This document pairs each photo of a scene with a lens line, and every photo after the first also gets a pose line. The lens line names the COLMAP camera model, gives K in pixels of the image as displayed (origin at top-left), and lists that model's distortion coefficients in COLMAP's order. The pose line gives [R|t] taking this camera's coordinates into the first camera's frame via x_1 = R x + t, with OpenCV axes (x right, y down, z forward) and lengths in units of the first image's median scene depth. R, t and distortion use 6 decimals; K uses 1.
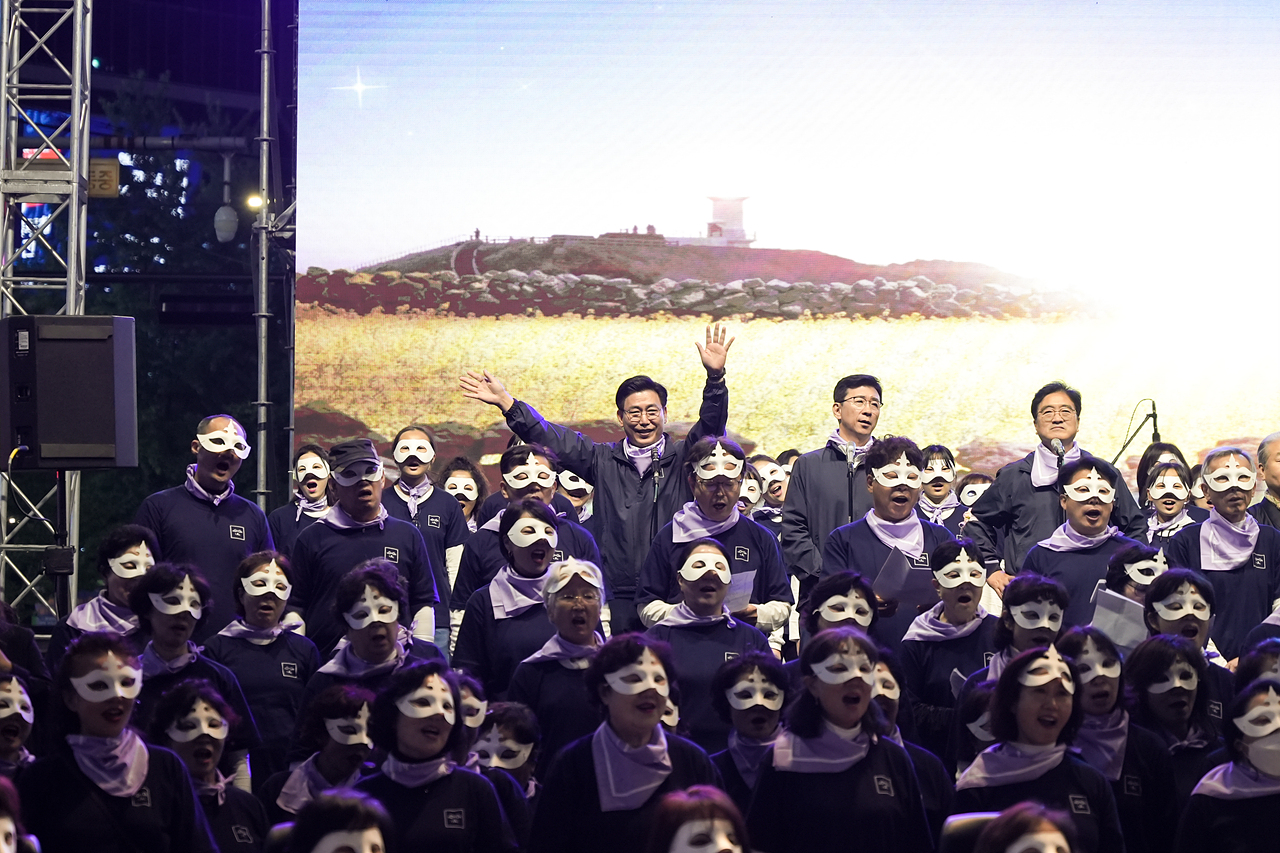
lens RADIAL K [[3854.2, 0, 640.0], [0, 3854.2, 426.5], [0, 0, 1]] dist [0.050100, 0.607279]
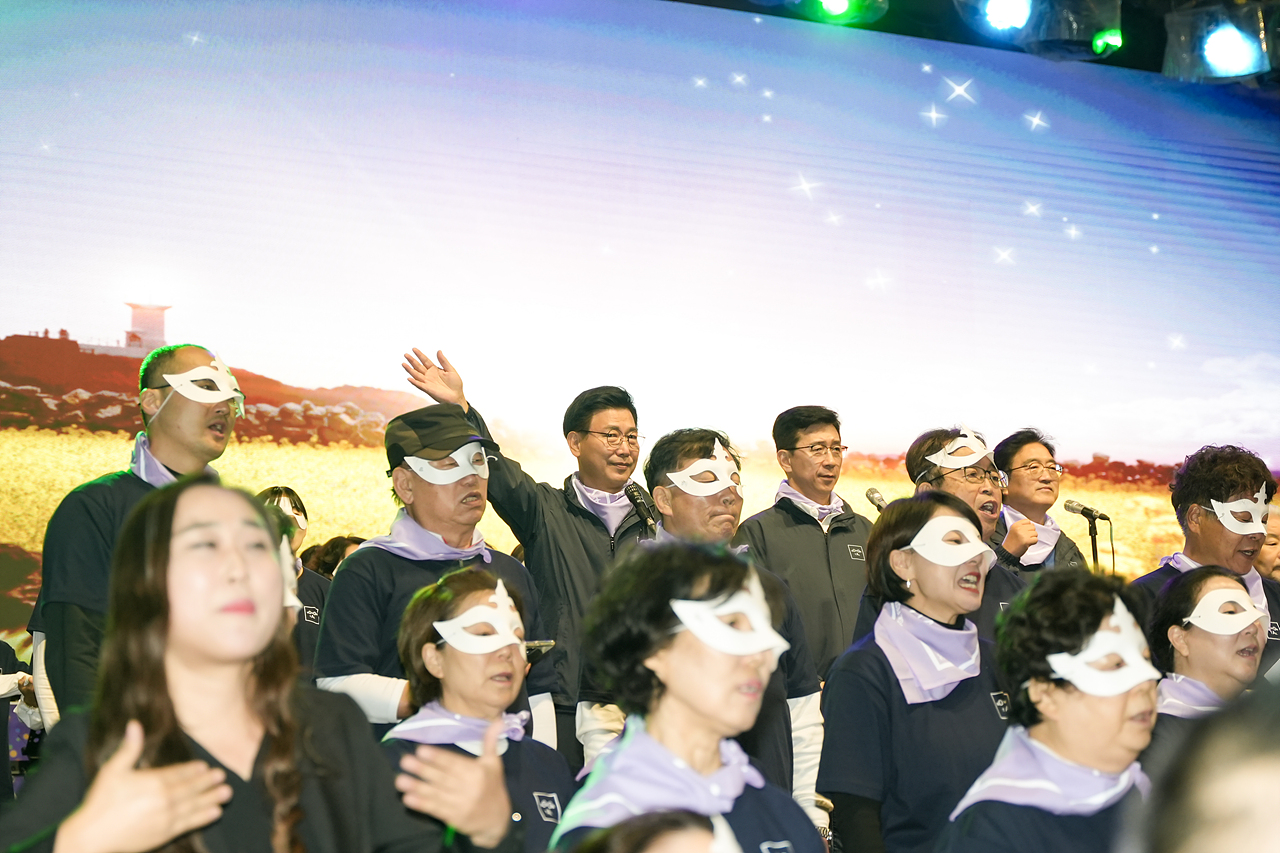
lens RADIAL K [[2580.4, 0, 640.0], [0, 2580.4, 426.5], [0, 0, 1]] dist [0.031531, 0.089908]
pose [[0.899341, 0.051664, 0.434185, -0.137070], [-0.010516, 0.995263, -0.096646, 0.027155], [-0.437121, 0.082352, 0.895624, 0.404049]]
